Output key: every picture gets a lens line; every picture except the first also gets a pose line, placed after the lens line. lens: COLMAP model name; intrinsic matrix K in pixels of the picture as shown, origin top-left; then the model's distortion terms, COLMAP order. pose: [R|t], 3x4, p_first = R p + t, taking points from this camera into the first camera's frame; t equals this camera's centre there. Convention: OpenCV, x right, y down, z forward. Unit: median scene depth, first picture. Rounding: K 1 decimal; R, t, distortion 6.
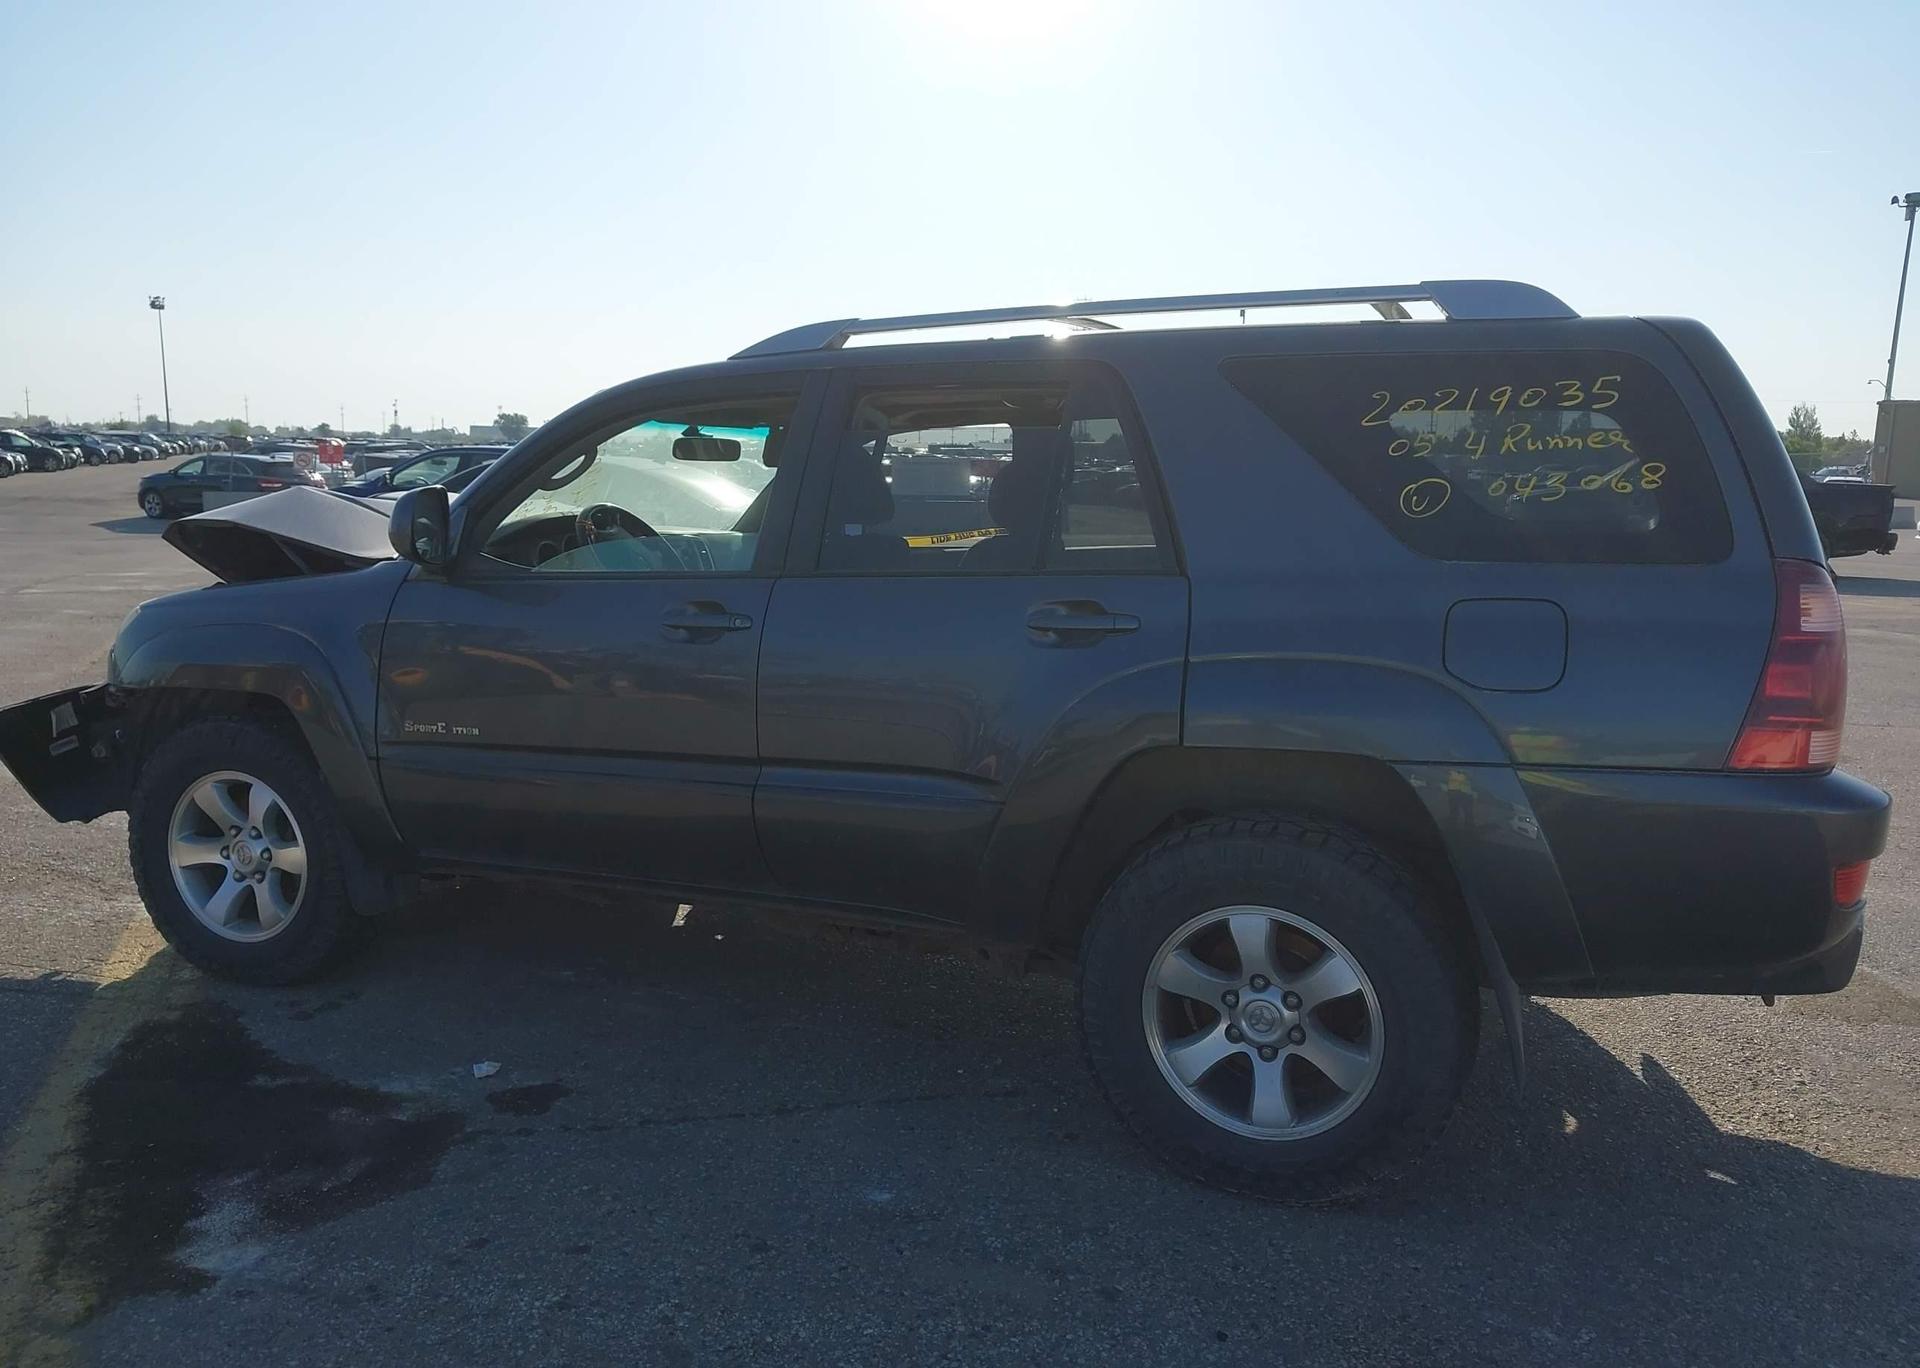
lens RADIAL K [[1525.2, 0, 933.3], [0, 1525.2, 685.8], [0, 0, 1]] dist [0.053176, -0.081535]
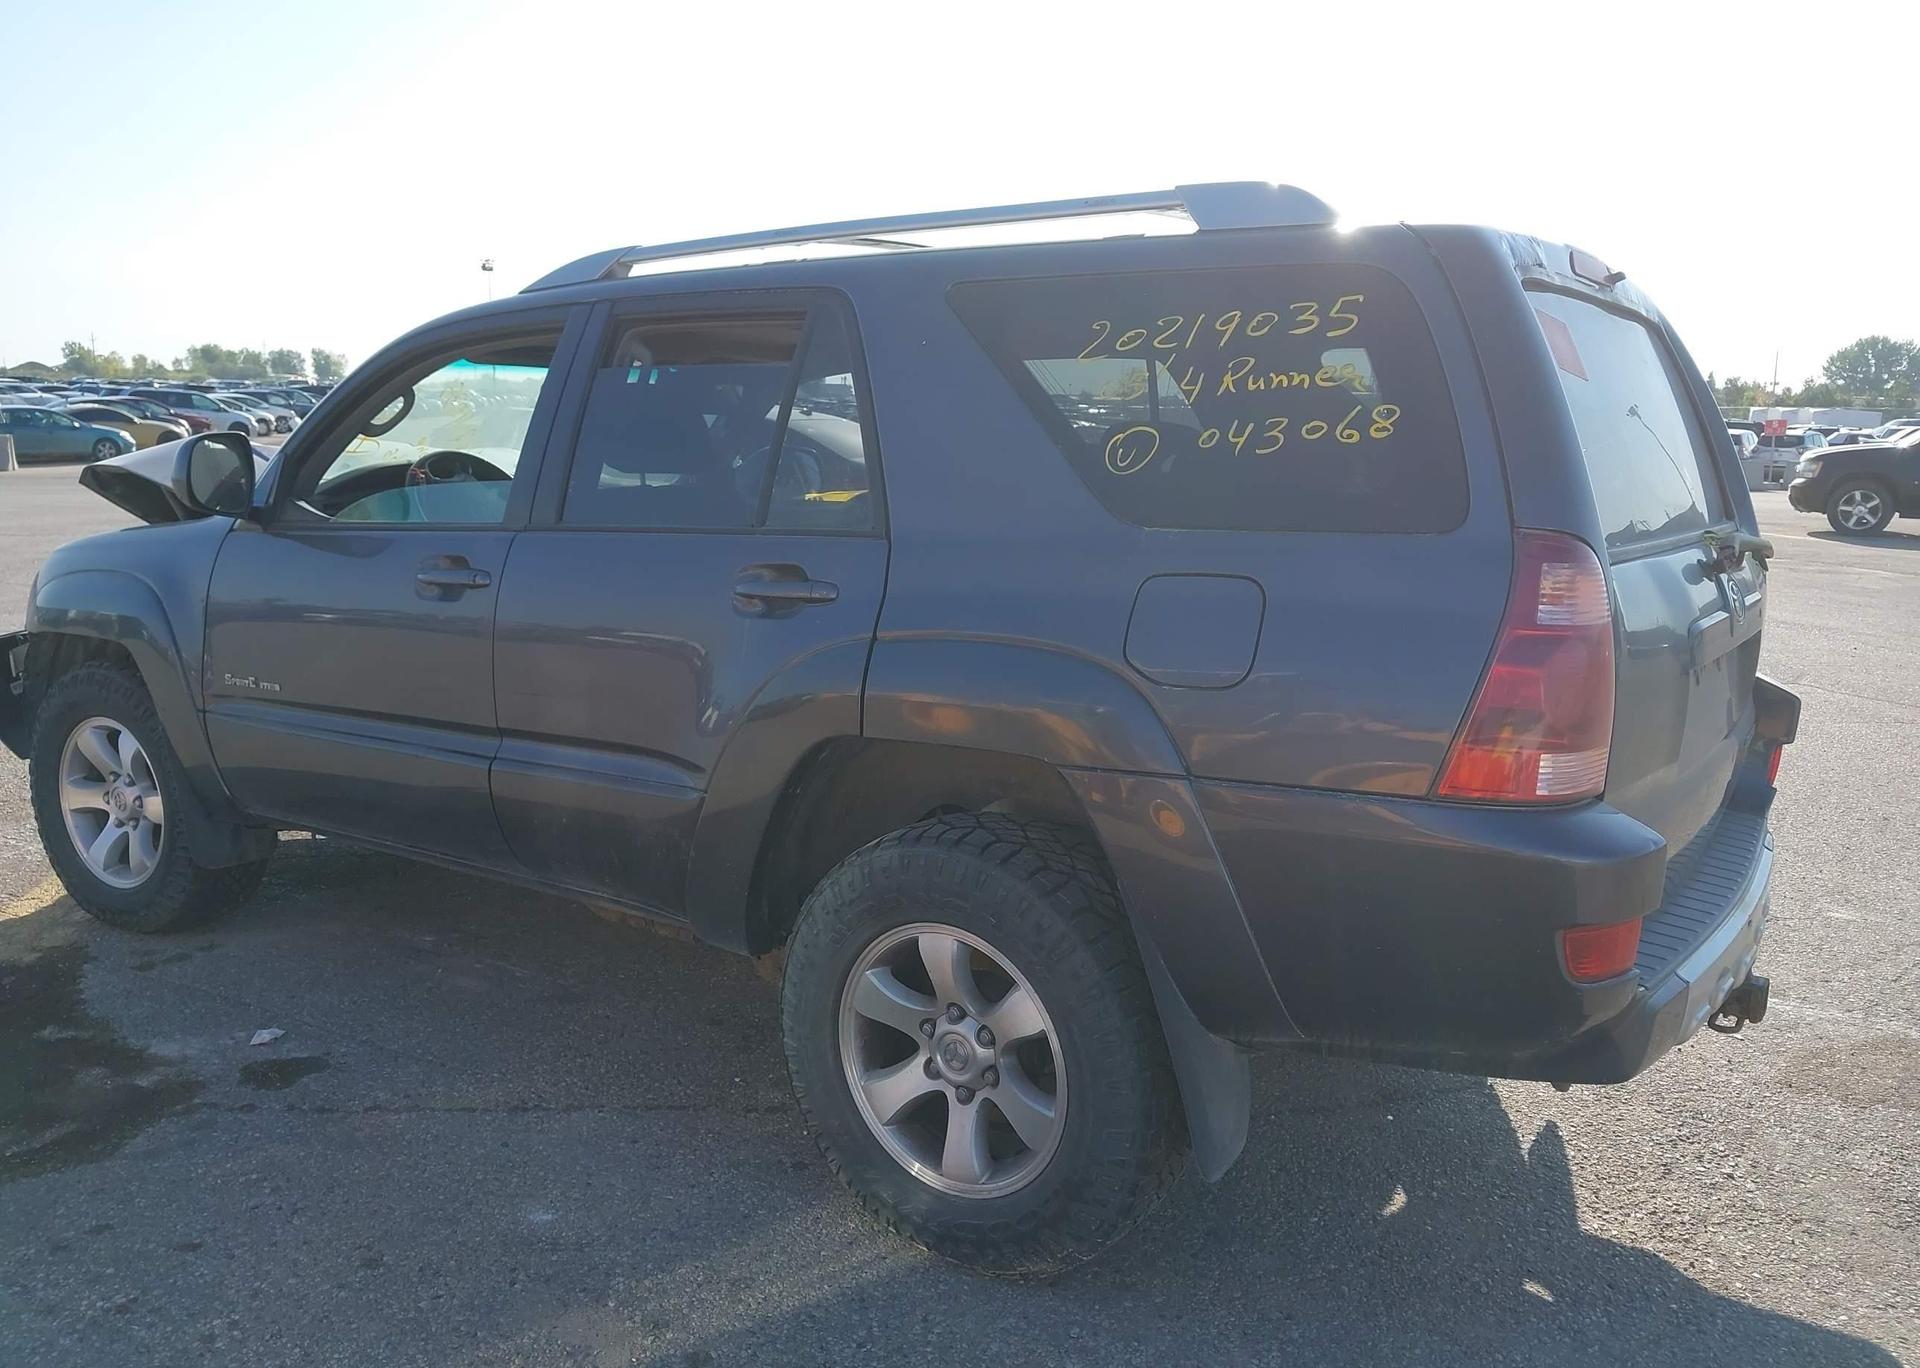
lens RADIAL K [[1525.2, 0, 933.0], [0, 1525.2, 688.0], [0, 0, 1]] dist [0.053176, -0.081535]
pose [[0.982266, 0.034359, -0.184318, 0.329358], [-0.028677, 0.999031, 0.033401, -0.016000], [0.185286, -0.027523, 0.982299, 0.148066]]
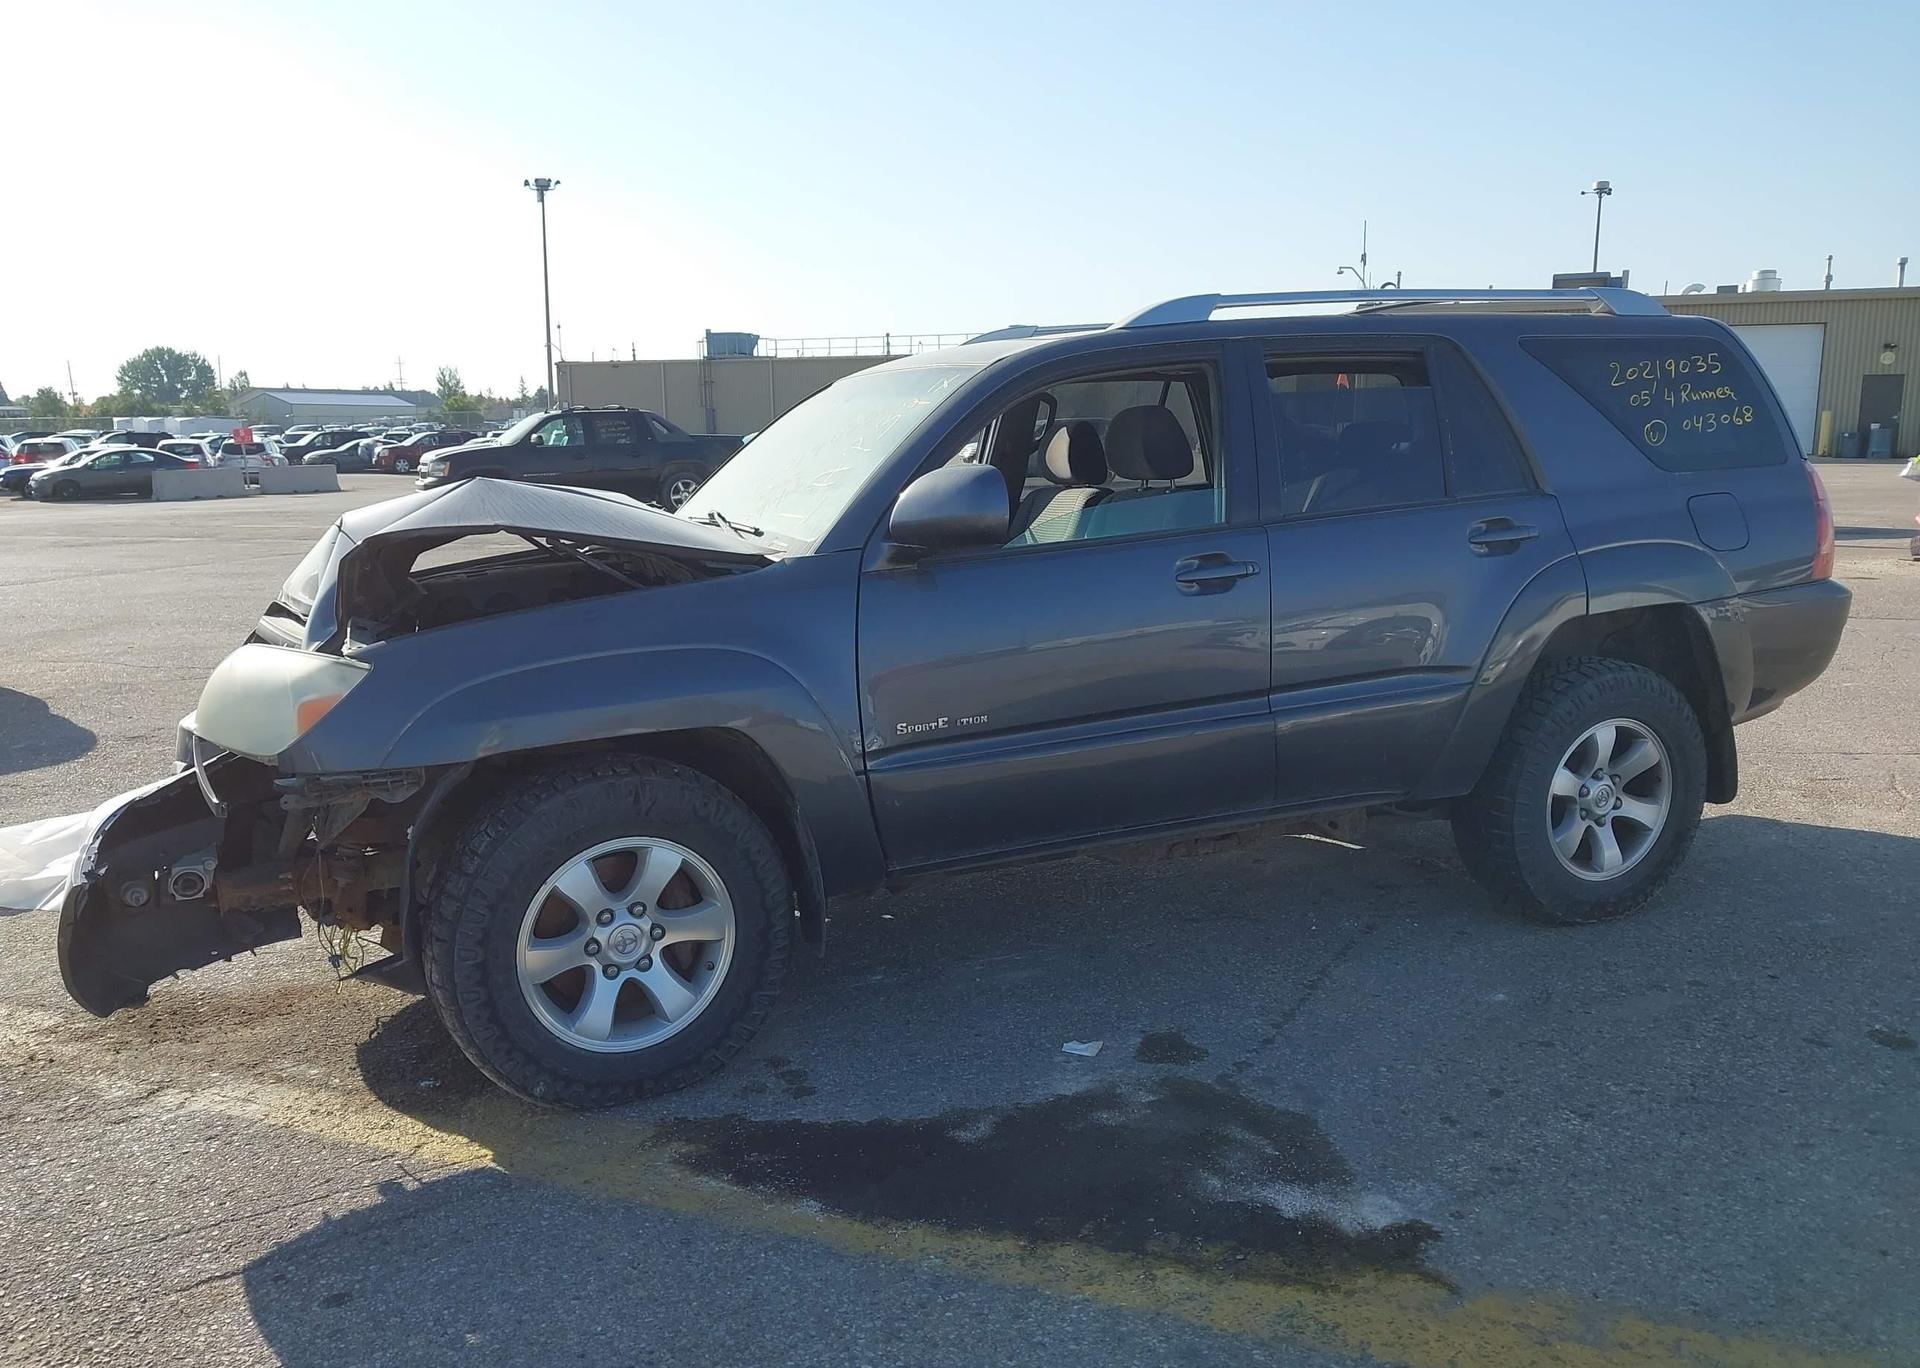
lens RADIAL K [[1525.2, 0, 954.9], [0, 1525.2, 693.4], [0, 0, 1]] dist [0.053176, -0.081535]
pose [[0.665096, -0.153945, 0.730718, -1.154633], [0.131799, 0.987358, 0.088050, -0.082490], [-0.735035, 0.037746, 0.676978, 0.432238]]
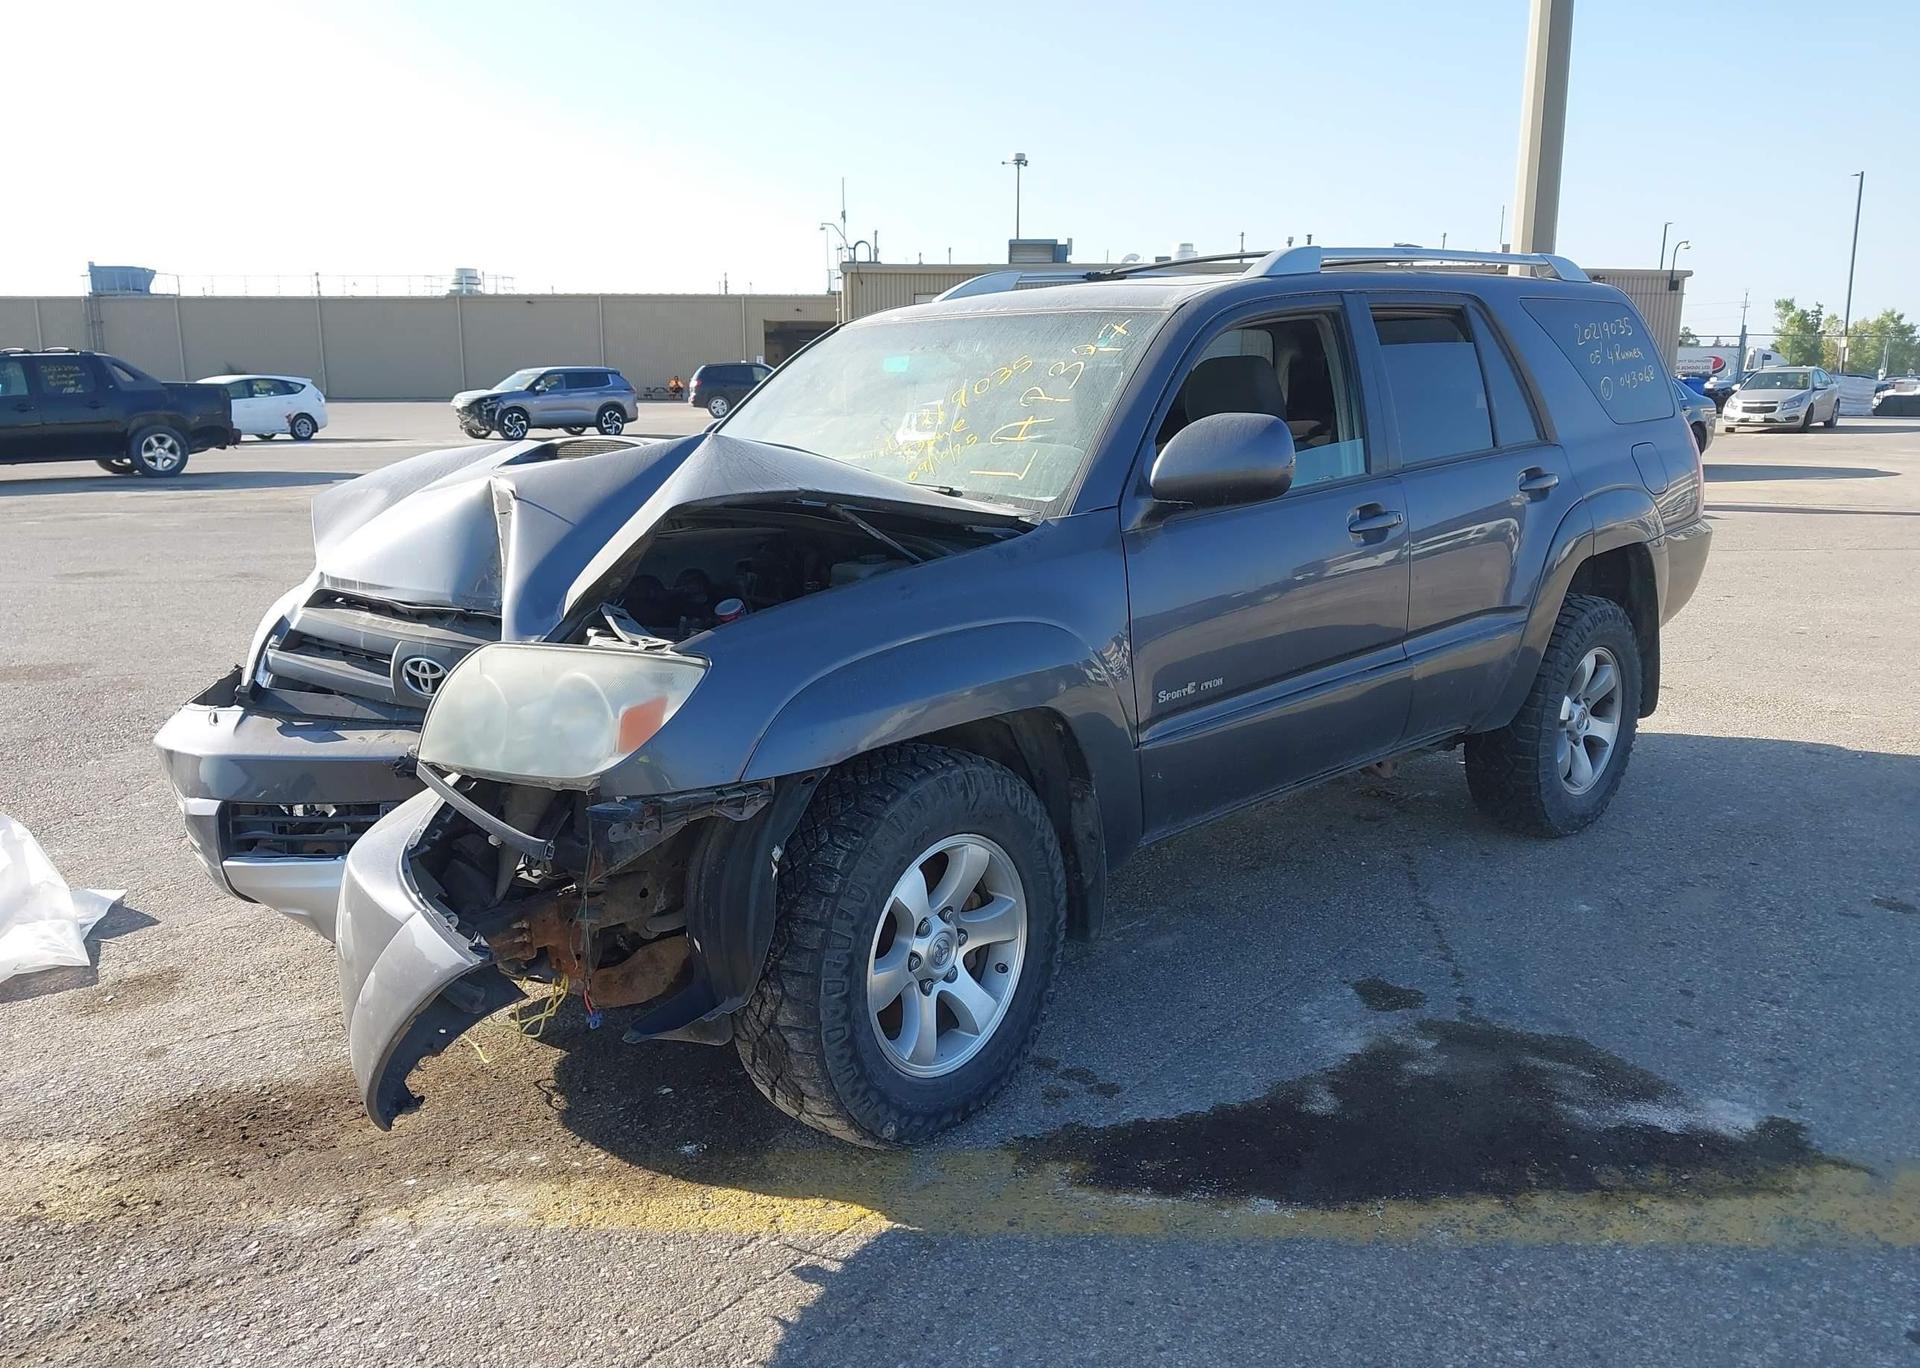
lens RADIAL K [[1525.2, 0, 957.6], [0, 1525.2, 696.2], [0, 0, 1]] dist [0.053176, -0.081535]
pose [[0.356923, -0.210358, 0.910140, -1.374774], [0.144807, 0.974997, 0.168560, -0.159905], [-0.922842, 0.071632, 0.378460, 0.925942]]
